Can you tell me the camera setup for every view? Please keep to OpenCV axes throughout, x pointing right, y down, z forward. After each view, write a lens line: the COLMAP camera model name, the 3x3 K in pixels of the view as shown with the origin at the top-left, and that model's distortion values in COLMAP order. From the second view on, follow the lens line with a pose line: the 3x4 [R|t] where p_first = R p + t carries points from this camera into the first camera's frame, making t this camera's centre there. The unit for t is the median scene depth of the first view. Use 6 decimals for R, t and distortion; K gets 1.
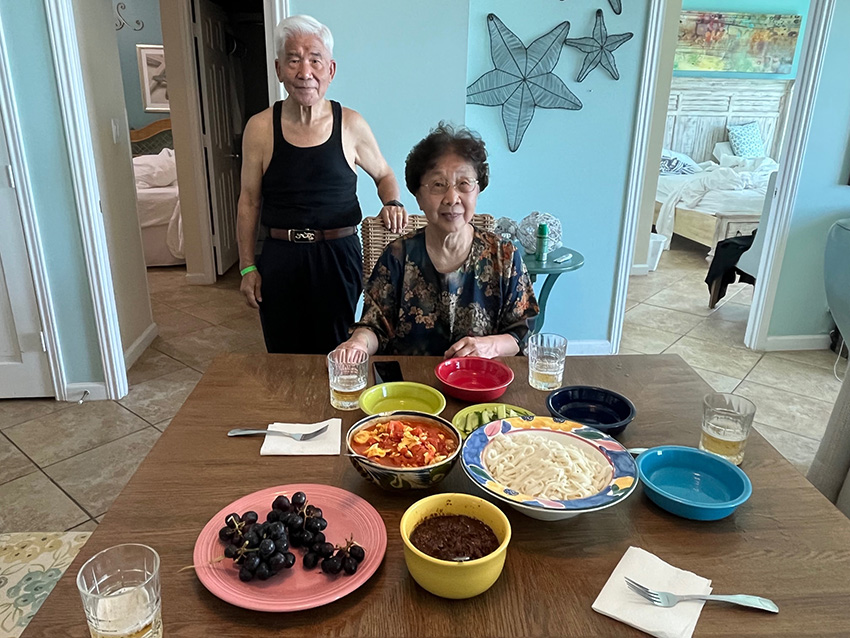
lens RADIAL K [[619.1, 0, 421.1], [0, 619.1, 310.9], [0, 0, 1]] dist [0.001425, -0.005251]
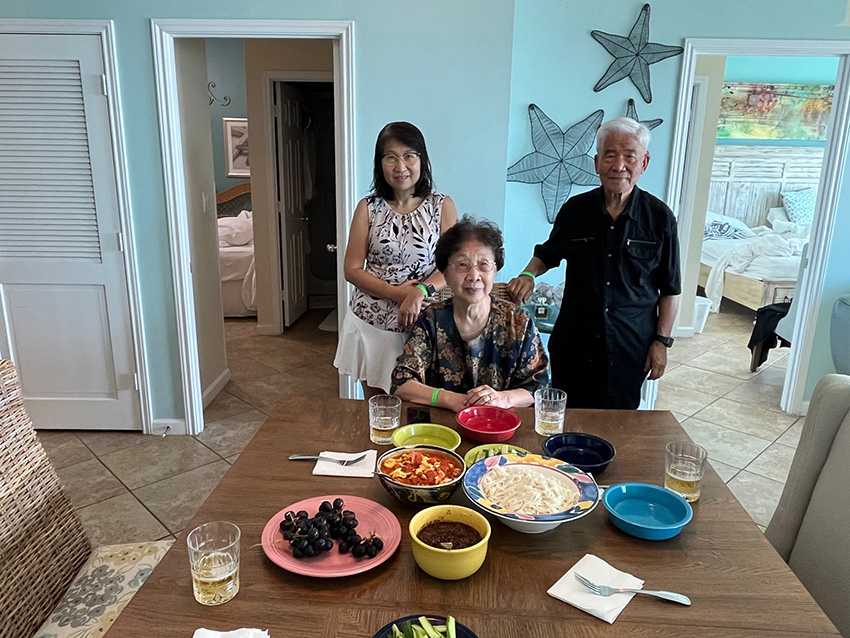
lens RADIAL K [[618.1, 0, 425.0], [0, 618.1, 319.0], [0, 0, 1]] dist [-0.001418, -0.000398]
pose [[0.995387, 0.025122, -0.092594, 0.065221], [-0.031747, 0.996986, -0.070787, -0.005434], [0.090537, 0.073400, 0.993185, -0.217756]]
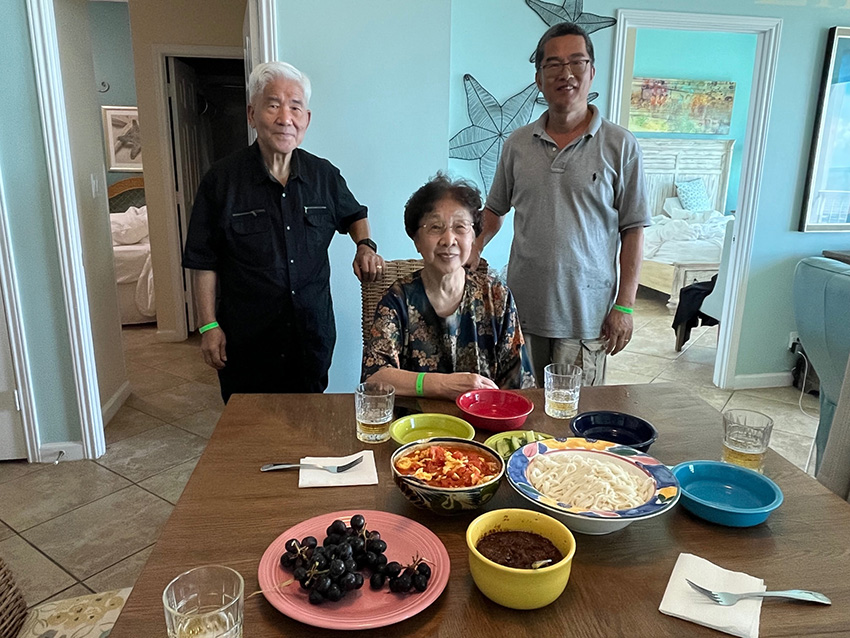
lens RADIAL K [[618.1, 0, 425.0], [0, 618.1, 319.0], [0, 0, 1]] dist [-0.001418, -0.000398]
pose [[0.996900, -0.022875, 0.075285, -0.095985], [0.028898, 0.996383, -0.079908, 0.037115], [-0.073185, 0.081836, 0.993955, -0.016290]]
